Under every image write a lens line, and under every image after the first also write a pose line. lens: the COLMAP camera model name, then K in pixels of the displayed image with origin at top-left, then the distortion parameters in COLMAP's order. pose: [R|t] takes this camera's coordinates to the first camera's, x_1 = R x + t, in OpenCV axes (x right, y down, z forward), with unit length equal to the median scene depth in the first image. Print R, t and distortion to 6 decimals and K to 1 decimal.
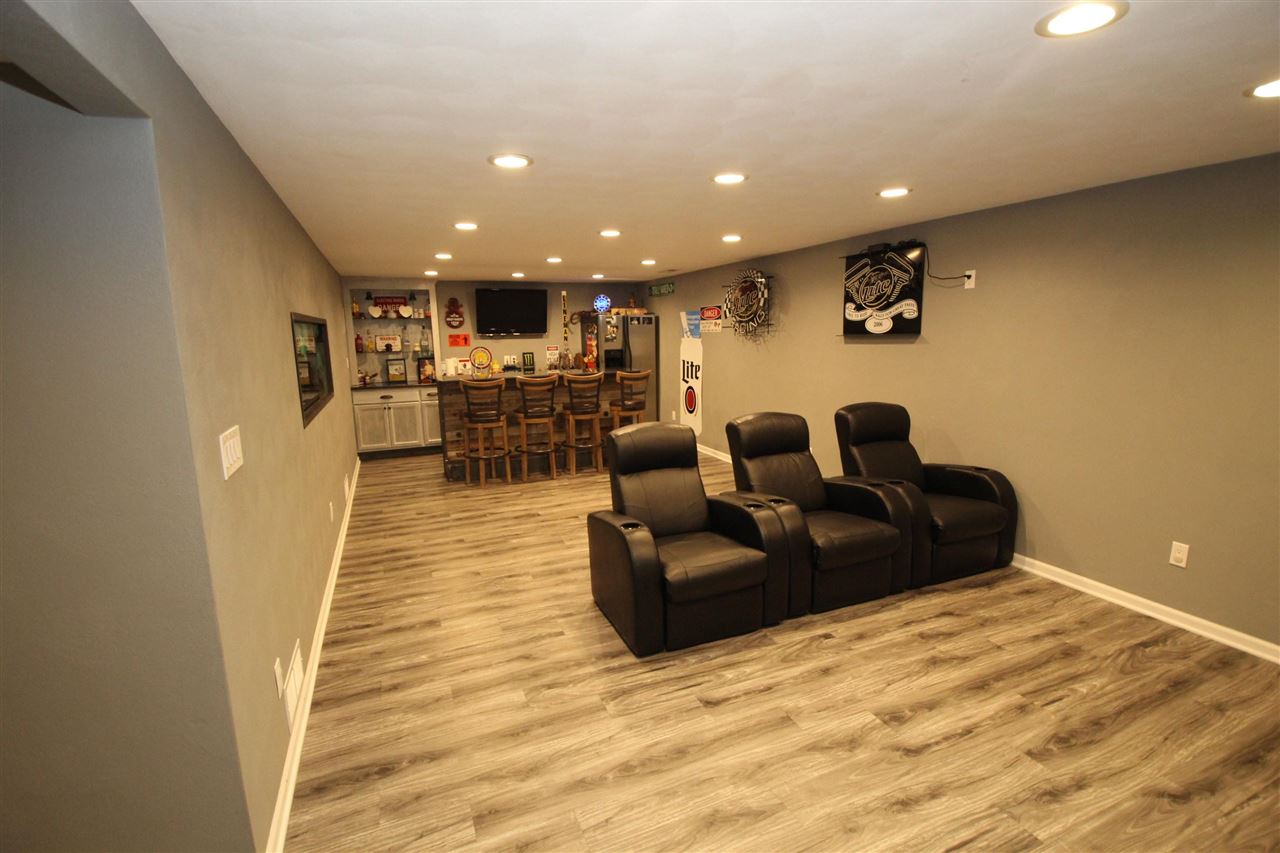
lens RADIAL K [[592.6, 0, 641.4], [0, 592.6, 435.2], [0, 0, 1]] dist [0.000749, -0.015889]
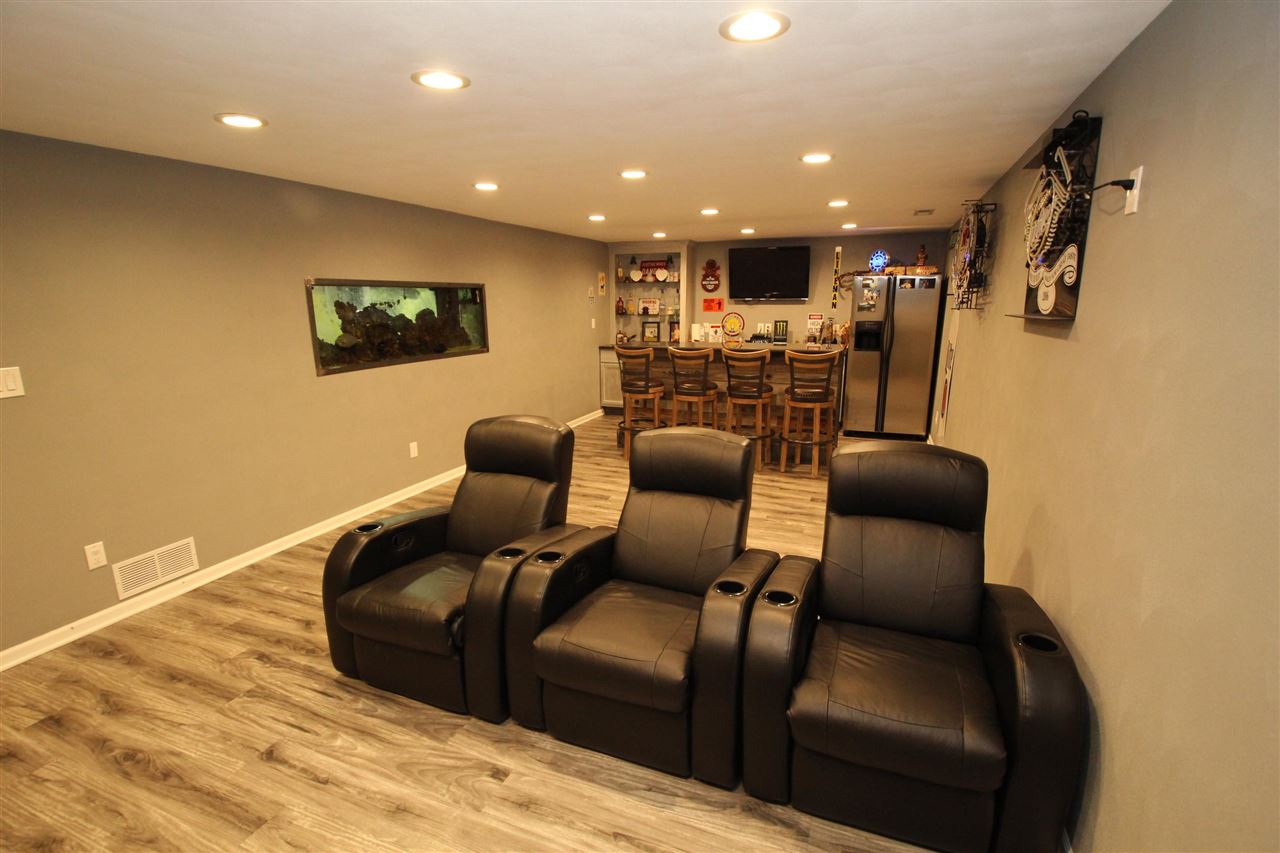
lens RADIAL K [[592.6, 0, 636.1], [0, 592.6, 433.9], [0, 0, 1]] dist [0.000749, -0.015889]
pose [[0.707518, 0.172113, -0.685417, 0.464410], [-0.129298, 0.985044, 0.113884, -0.075217], [0.694767, 0.008048, 0.719190, 0.358861]]
